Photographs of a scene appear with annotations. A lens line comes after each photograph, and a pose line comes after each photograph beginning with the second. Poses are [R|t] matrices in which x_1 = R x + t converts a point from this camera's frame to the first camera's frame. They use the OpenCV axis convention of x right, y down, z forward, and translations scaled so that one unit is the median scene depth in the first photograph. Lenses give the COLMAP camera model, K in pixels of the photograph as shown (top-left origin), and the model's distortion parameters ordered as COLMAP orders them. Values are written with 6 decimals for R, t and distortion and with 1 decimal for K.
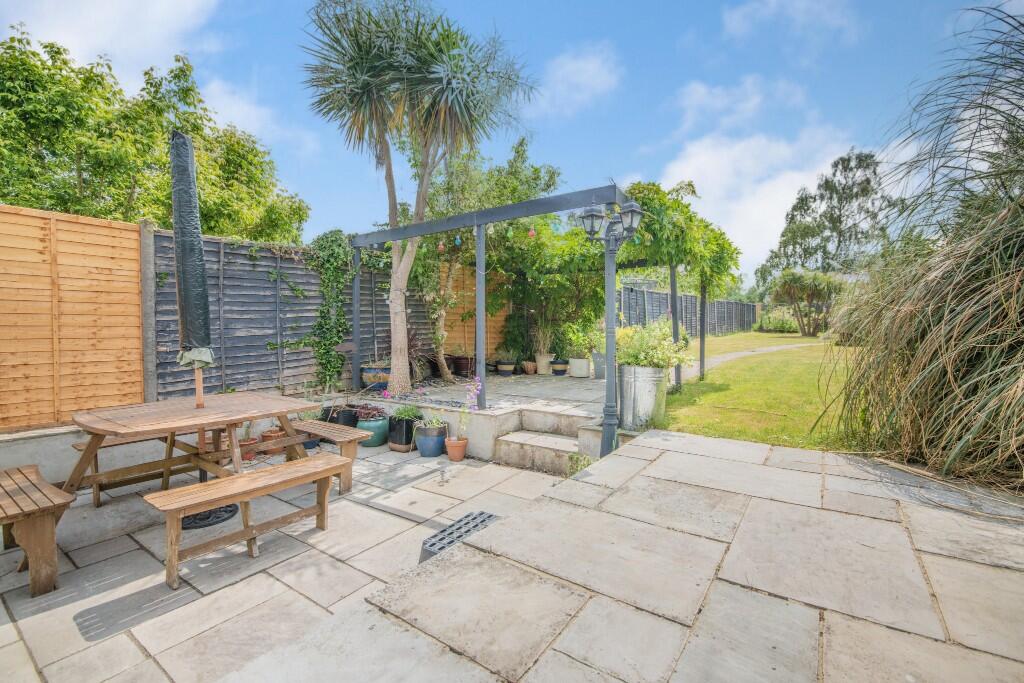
lens RADIAL K [[435.0, 0, 514.8], [0, 435.0, 341.7], [0, 0, 1]] dist [0.000660, 0.000034]
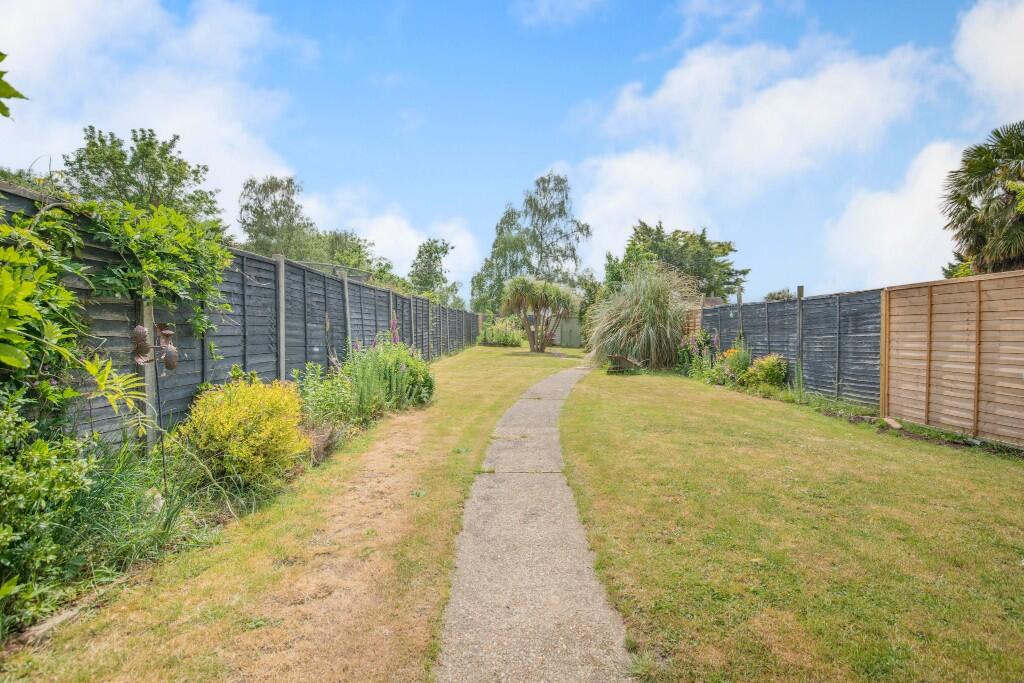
lens RADIAL K [[435.0, 0, 514.5], [0, 435.0, 342.8], [0, 0, 1]] dist [0.000660, 0.000034]
pose [[0.805197, -0.003669, 0.592996, 0.069417], [0.011855, 0.999881, -0.009911, -0.014360], [-0.592889, 0.015011, 0.805144, 0.194286]]
